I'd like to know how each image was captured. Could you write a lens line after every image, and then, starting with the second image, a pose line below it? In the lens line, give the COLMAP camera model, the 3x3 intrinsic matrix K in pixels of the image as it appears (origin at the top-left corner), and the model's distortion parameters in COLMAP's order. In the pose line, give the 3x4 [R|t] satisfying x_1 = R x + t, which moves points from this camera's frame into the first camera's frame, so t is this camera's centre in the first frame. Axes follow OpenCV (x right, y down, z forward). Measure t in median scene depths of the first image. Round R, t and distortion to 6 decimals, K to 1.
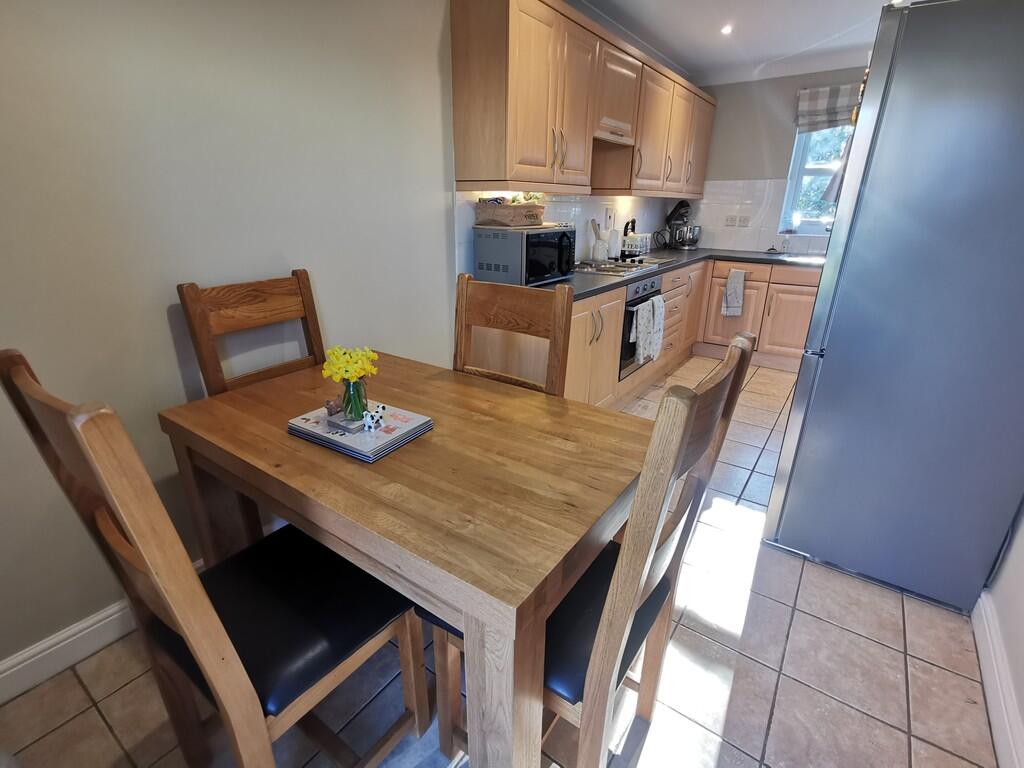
lens RADIAL K [[488.8, 0, 508.0], [0, 488.8, 385.8], [0, 0, 1]] dist [-0.005905, 0.000868]
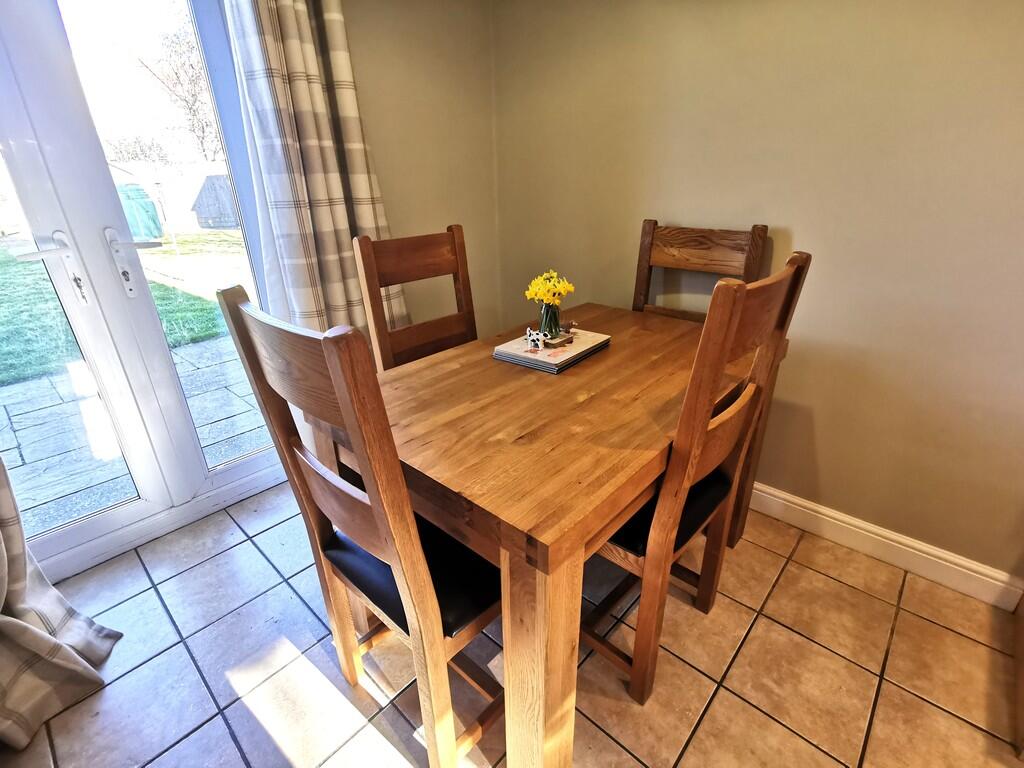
lens RADIAL K [[488.8, 0, 512.9], [0, 488.8, 387.9], [0, 0, 1]] dist [-0.005905, 0.000868]
pose [[-0.118881, 0.397491, -0.909873, 0.507769], [-0.334873, 0.846630, 0.413616, -0.179128], [0.934734, 0.353863, 0.032461, 0.573017]]
